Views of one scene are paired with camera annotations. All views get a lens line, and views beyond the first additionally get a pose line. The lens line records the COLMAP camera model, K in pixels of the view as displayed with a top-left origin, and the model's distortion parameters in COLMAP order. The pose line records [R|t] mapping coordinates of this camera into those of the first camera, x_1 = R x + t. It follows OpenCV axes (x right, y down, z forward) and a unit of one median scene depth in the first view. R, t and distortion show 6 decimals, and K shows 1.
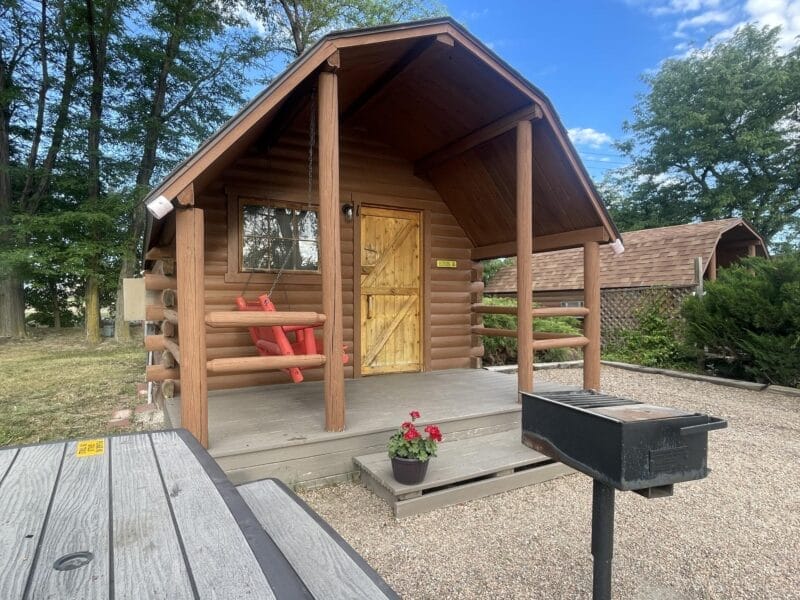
lens RADIAL K [[461.1, 0, 394.7], [0, 461.1, 309.1], [0, 0, 1]] dist [-0.000209, -0.000577]
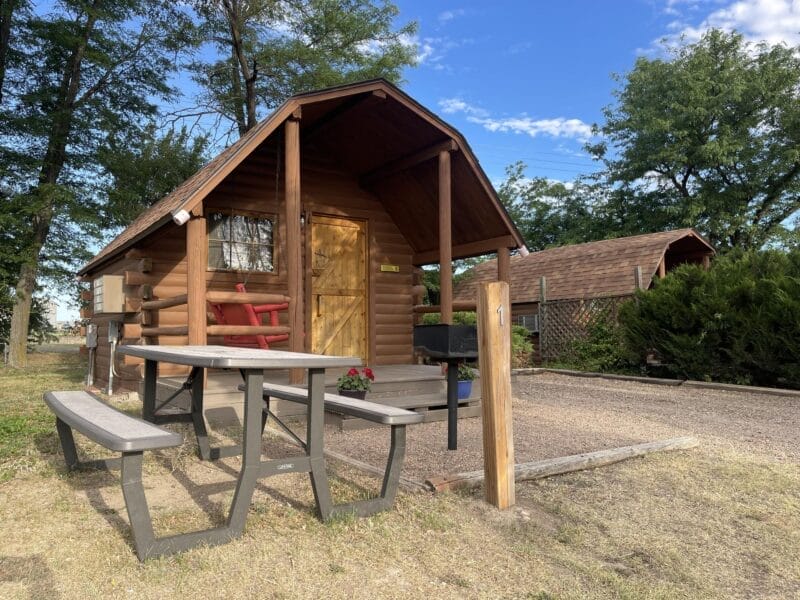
lens RADIAL K [[631.3, 0, 399.1], [0, 631.3, 316.4], [0, 0, 1]] dist [0.110781, -0.169469]
pose [[0.996271, -0.001041, 0.086276, 0.004042], [0.005560, 0.998624, -0.052147, 0.086917], [-0.086103, 0.052432, 0.994906, -0.453198]]
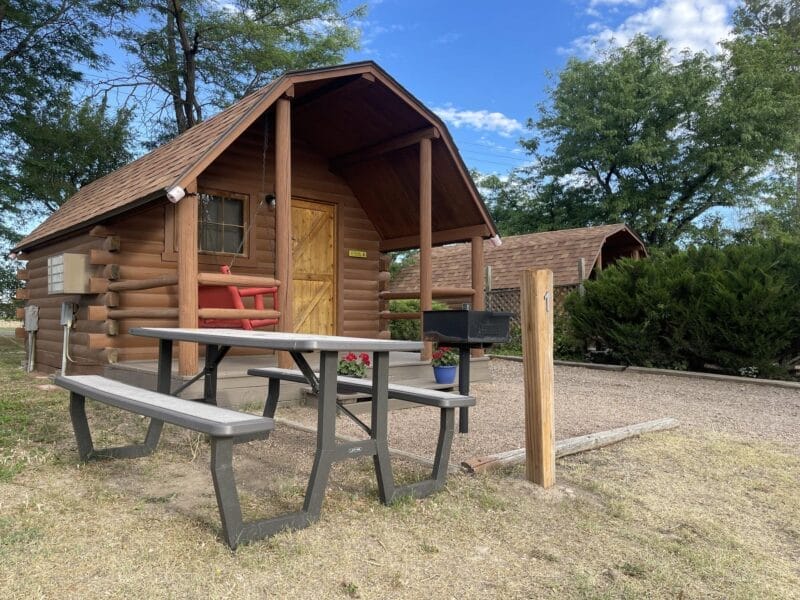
lens RADIAL K [[631.3, 0, 399.1], [0, 631.3, 316.4], [0, 0, 1]] dist [0.110781, -0.169469]
pose [[0.973933, 0.009038, 0.226654, -0.119382], [-0.001944, 0.999502, -0.031500, 0.089026], [-0.226826, 0.030238, 0.973466, -0.438139]]
